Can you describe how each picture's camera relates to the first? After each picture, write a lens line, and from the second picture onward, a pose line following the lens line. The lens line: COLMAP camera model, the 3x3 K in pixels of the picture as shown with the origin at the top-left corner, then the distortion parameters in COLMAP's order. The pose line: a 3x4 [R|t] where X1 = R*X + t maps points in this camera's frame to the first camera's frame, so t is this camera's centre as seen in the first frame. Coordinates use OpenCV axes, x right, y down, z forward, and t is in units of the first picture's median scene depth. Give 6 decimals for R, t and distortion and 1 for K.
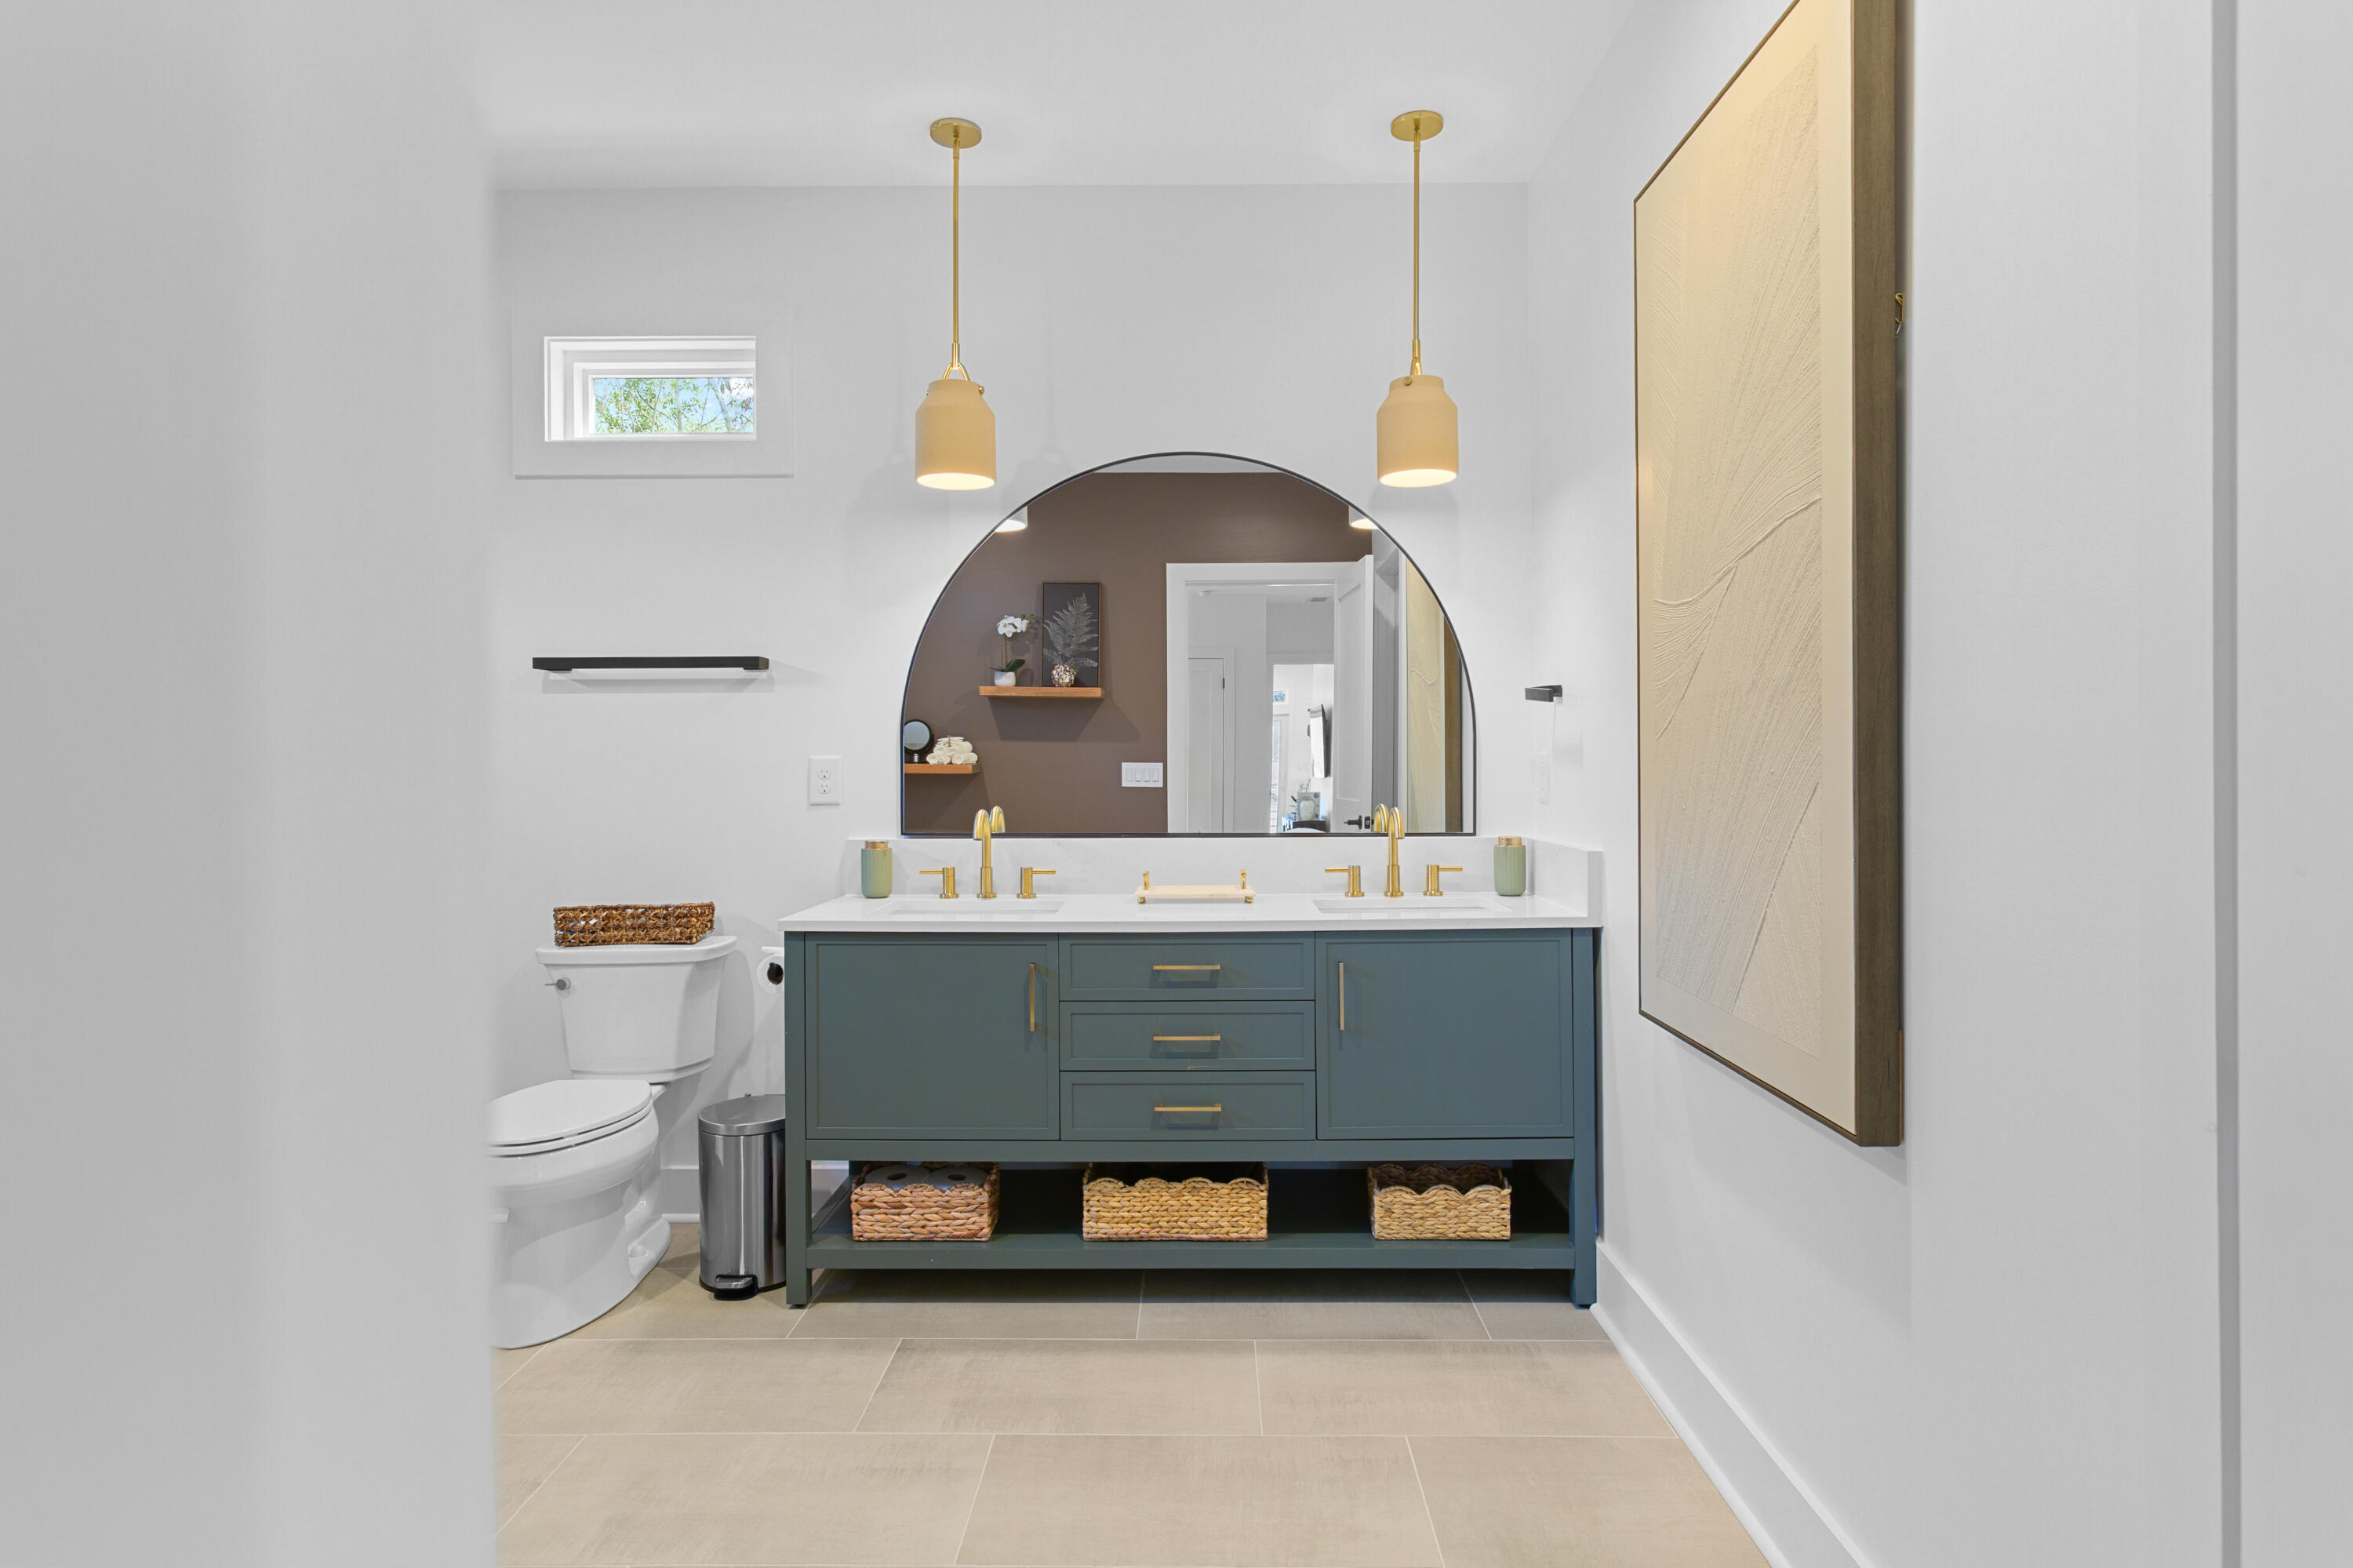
lens RADIAL K [[1240.5, 0, 1173.2], [0, 1240.5, 773.2], [0, 0, 1]] dist [-0.001067, 0.000915]
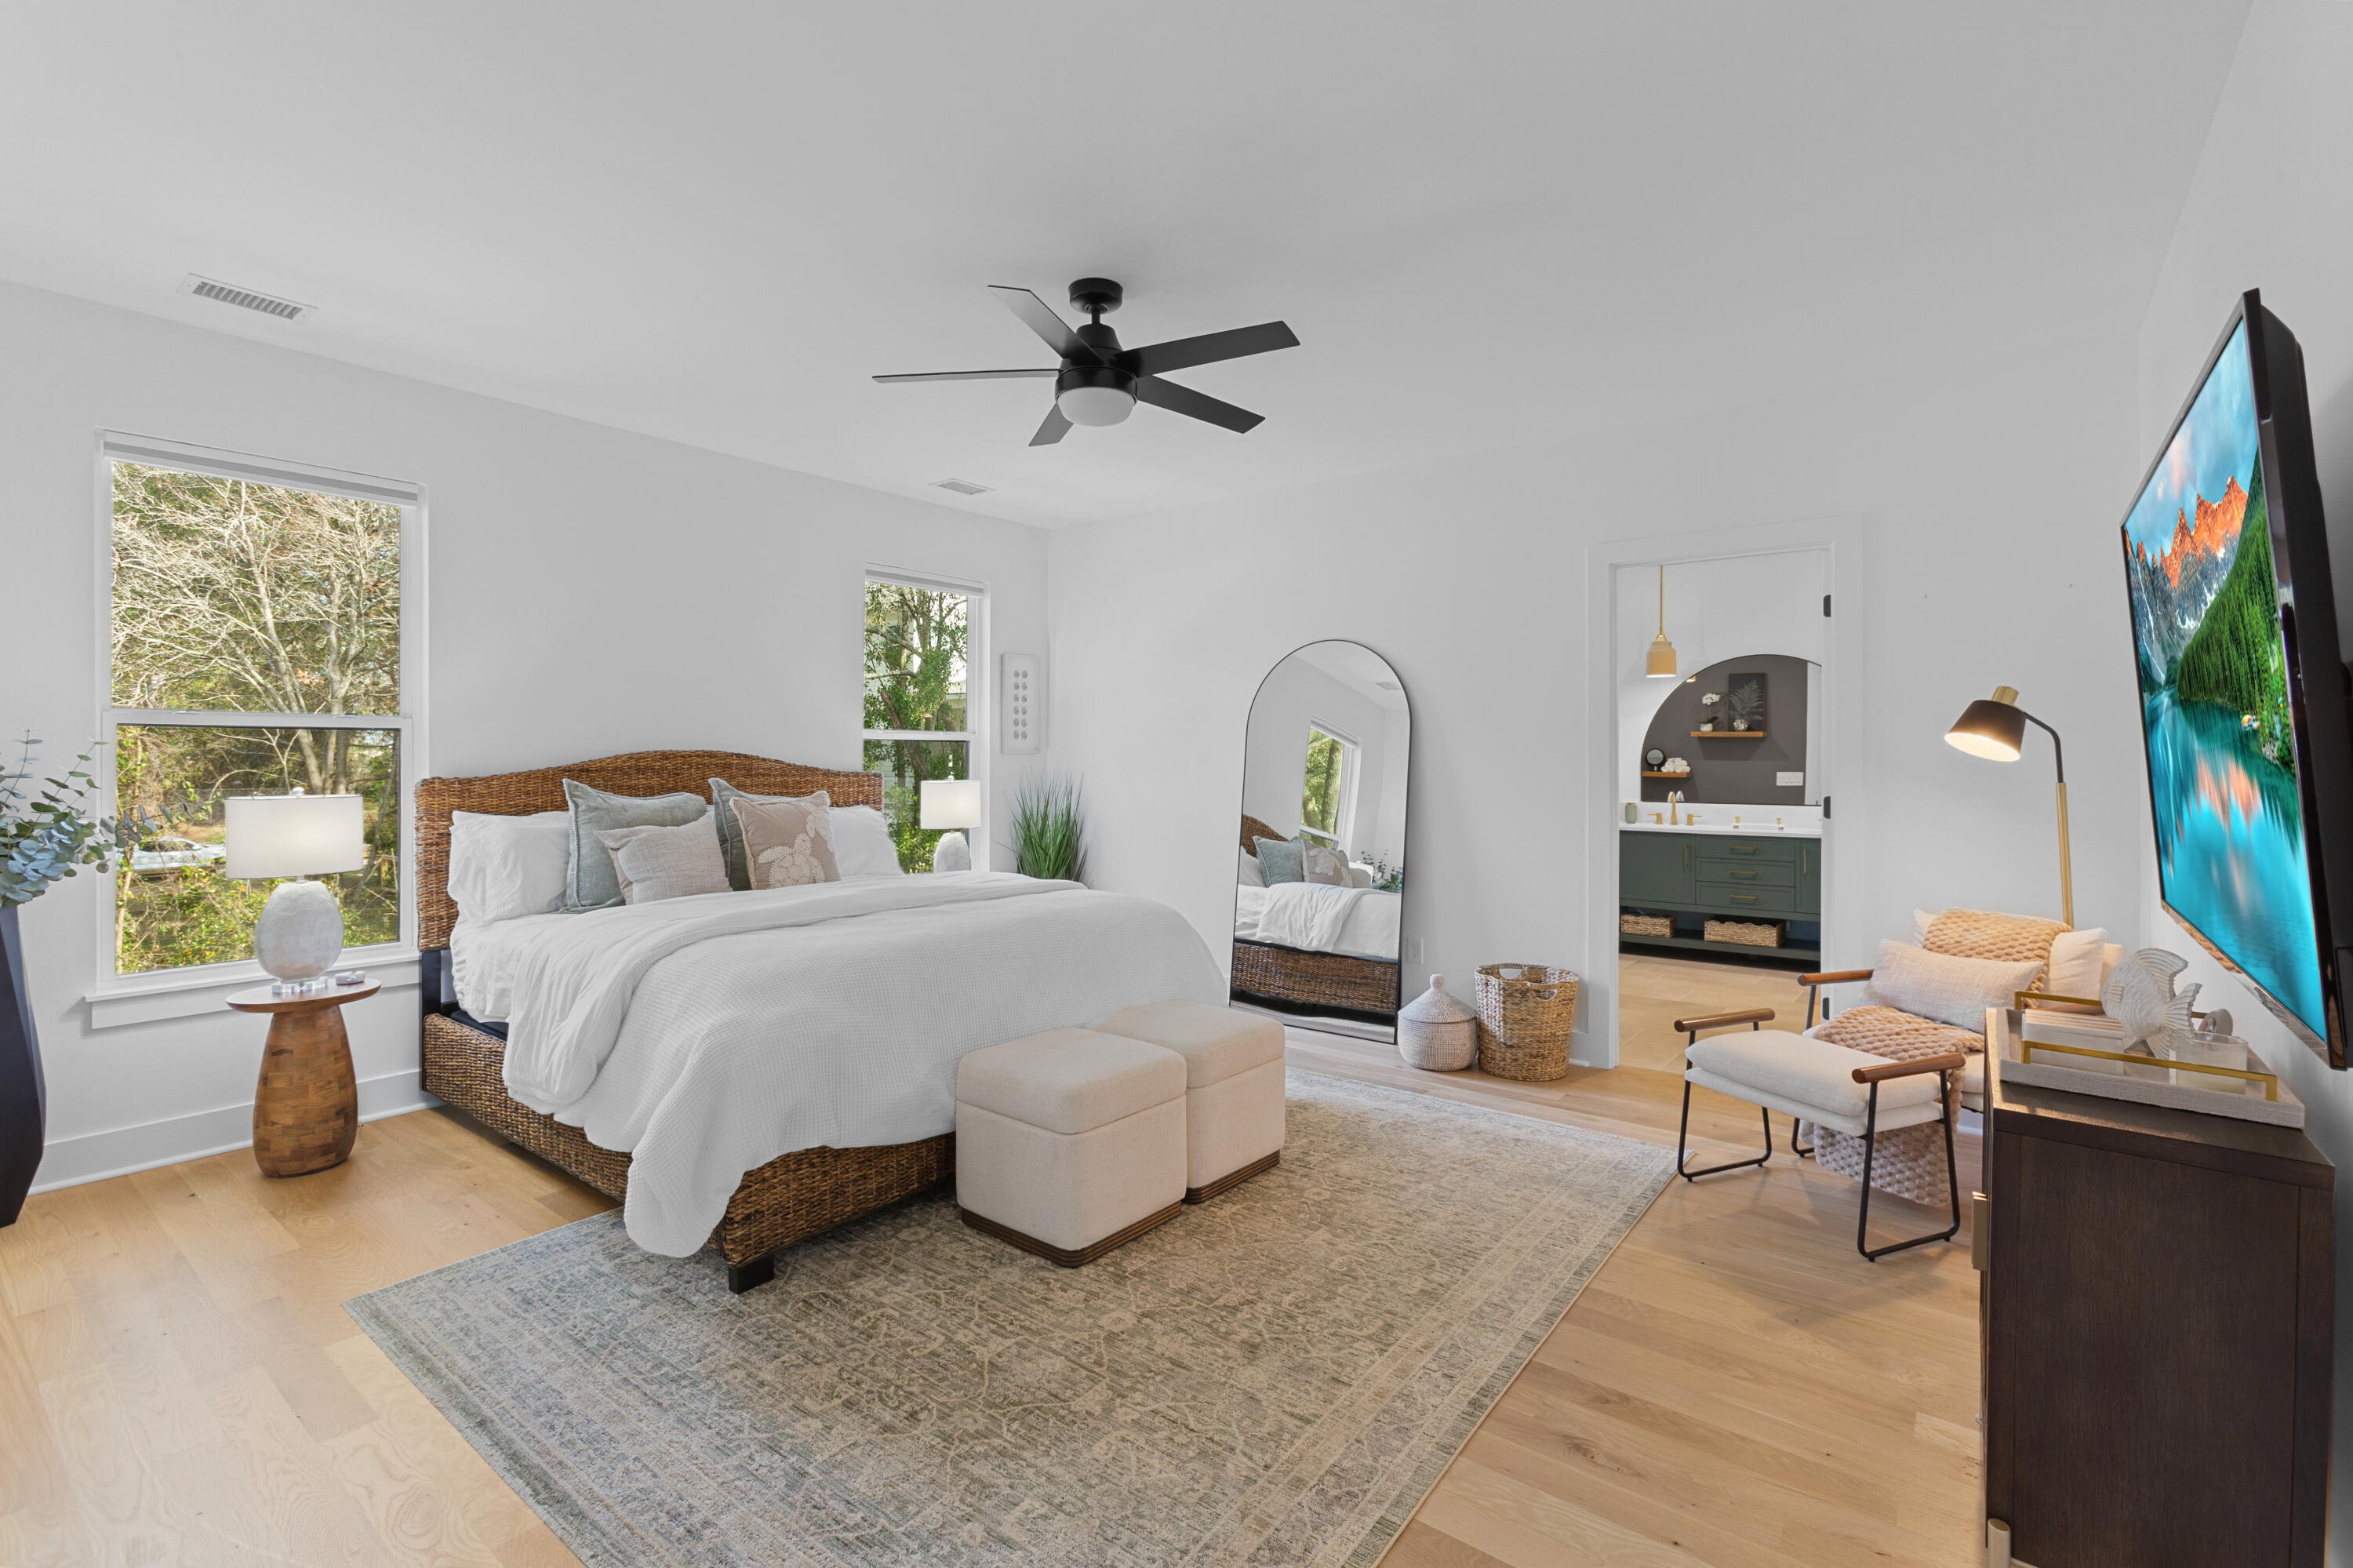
lens RADIAL K [[1073.9, 0, 1169.4], [0, 1073.9, 773.9], [0, 0, 1]] dist [-0.001043, -0.000188]
pose [[0.796843, 0.013043, -0.604045, 0.206012], [-0.011048, 0.999914, 0.007016, -0.007089], [0.604085, 0.001083, 0.796919, -0.817002]]
